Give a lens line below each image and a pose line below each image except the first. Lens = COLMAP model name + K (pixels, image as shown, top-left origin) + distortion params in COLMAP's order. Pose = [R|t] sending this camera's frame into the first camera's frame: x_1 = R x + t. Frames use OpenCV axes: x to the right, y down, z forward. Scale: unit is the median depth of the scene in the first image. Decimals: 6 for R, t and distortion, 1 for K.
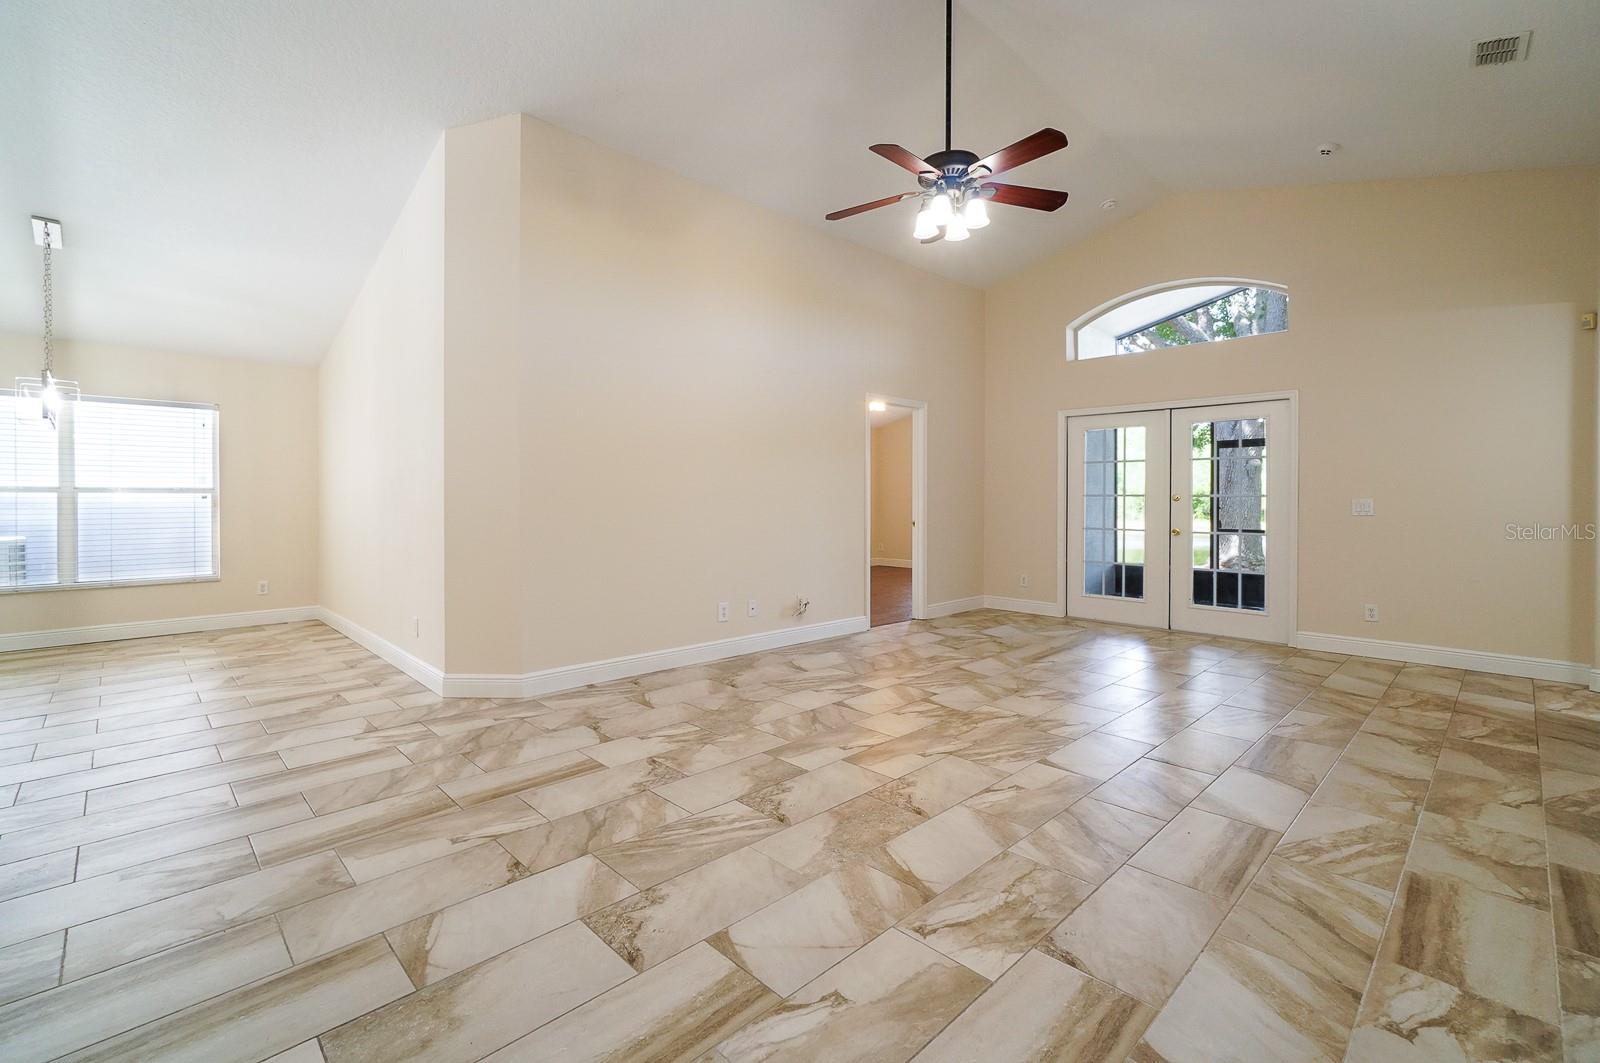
lens RADIAL K [[699.6, 0, 755.9], [0, 699.6, 502.0], [0, 0, 1]] dist [-0.014777, 0.010471]
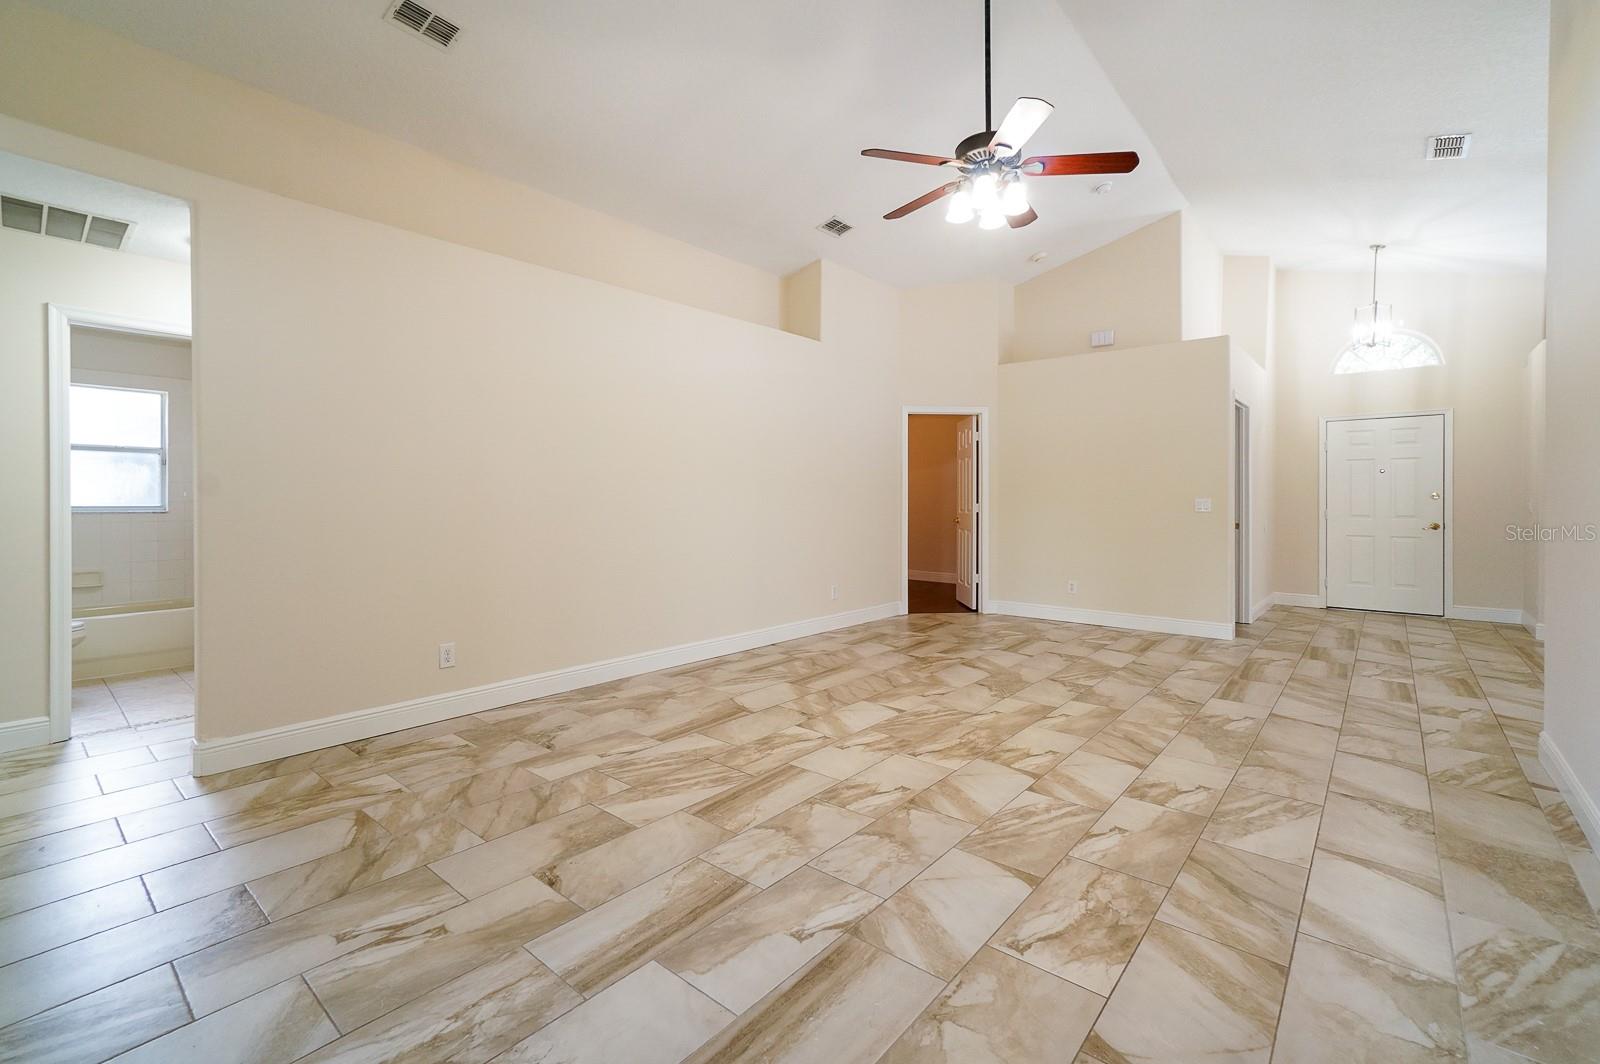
lens RADIAL K [[699.6, 0, 755.9], [0, 699.6, 502.5], [0, 0, 1]] dist [-0.014777, 0.010471]
pose [[-0.995734, -0.002739, -0.092227, 0.944056], [-0.003339, 0.999974, 0.006356, -0.006944], [0.092208, 0.006636, -0.995718, 2.658802]]
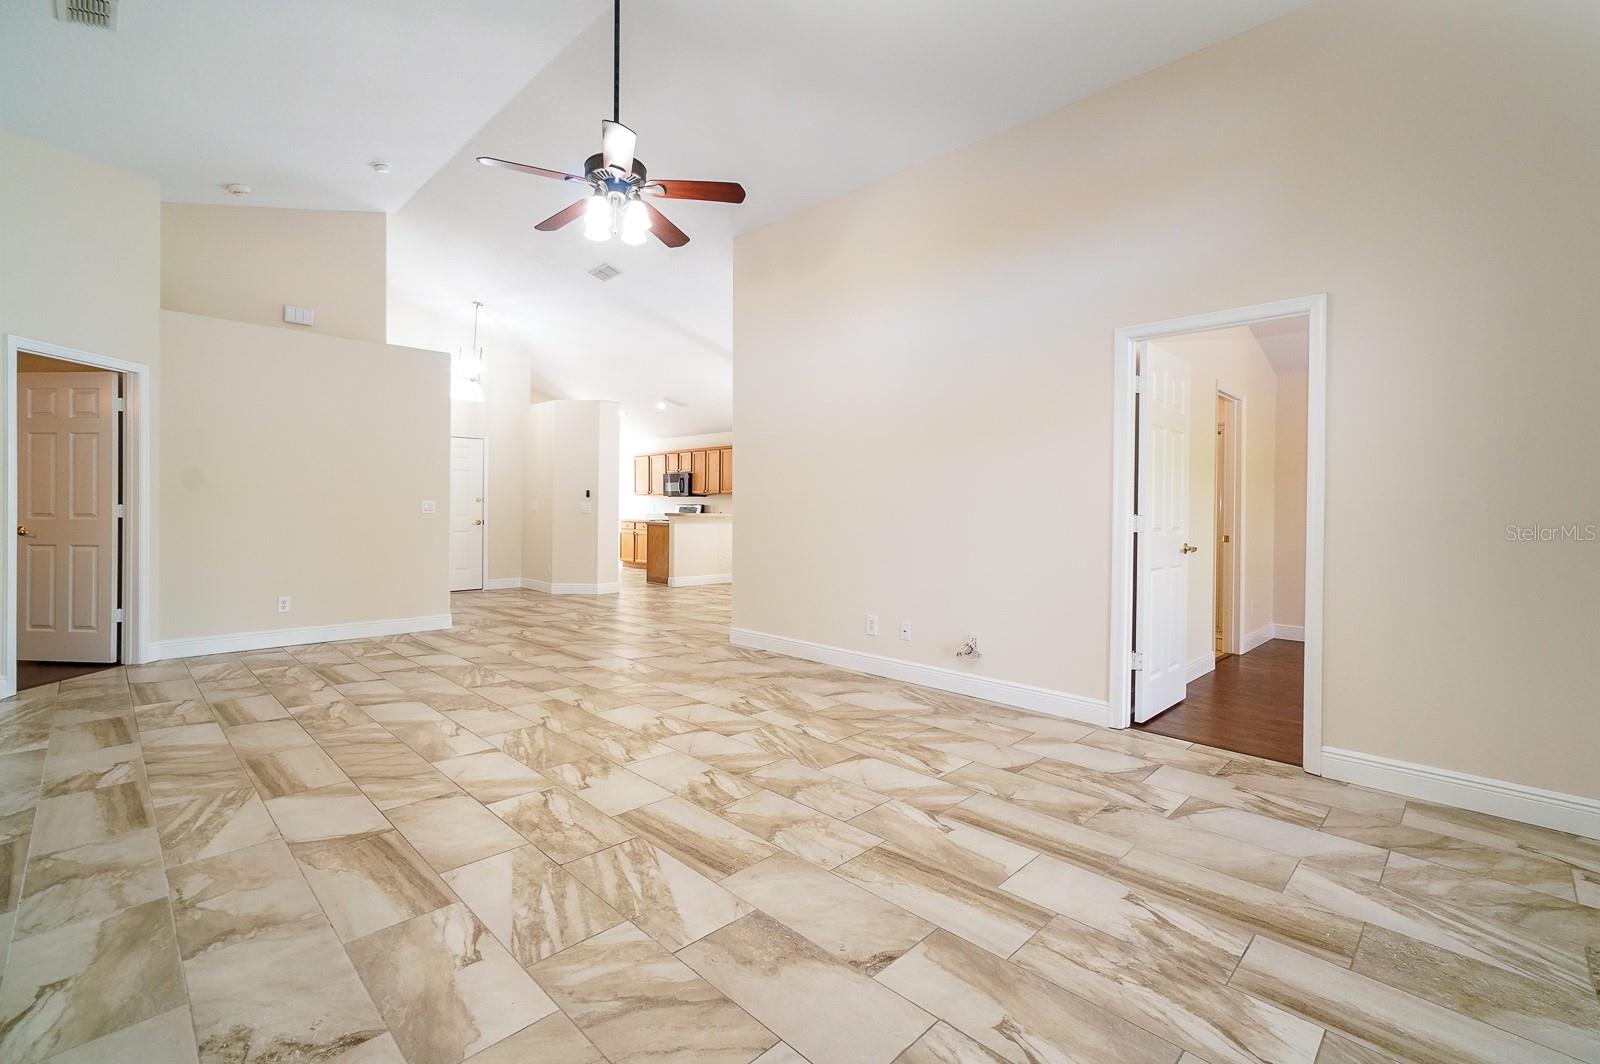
lens RADIAL K [[709.3, 0, 798.4], [0, 709.3, 511.6], [0, 0, 1]] dist [-0.014240, 0.010880]
pose [[0.045538, 0.004249, -0.998954, 1.808104], [-0.014612, 0.999887, 0.003586, -0.000123], [0.998856, 0.014433, 0.045595, 1.690875]]
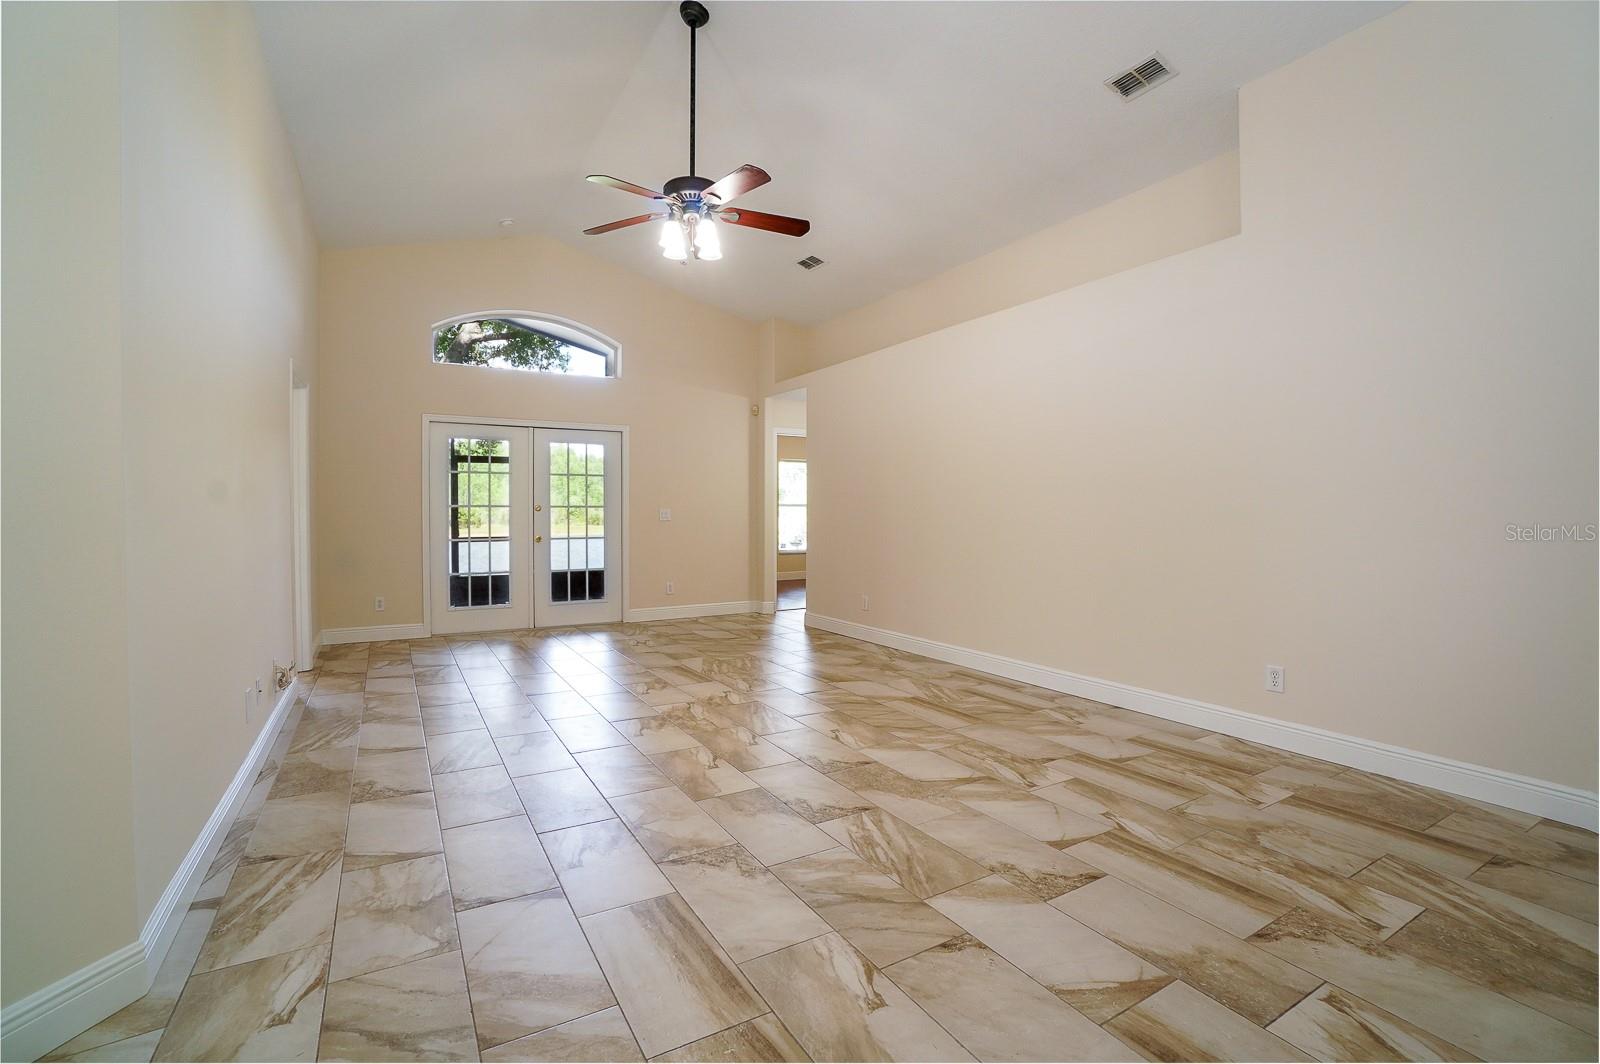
lens RADIAL K [[721.9, 0, 817.1], [0, 721.9, 514.3], [0, 0, 1]] dist [-0.072804, 0.025909]
pose [[0.194123, -0.007051, 0.980952, -1.021326], [0.006417, 0.999962, 0.005918, 0.000095], [-0.980956, 0.005146, 0.194161, 0.844403]]
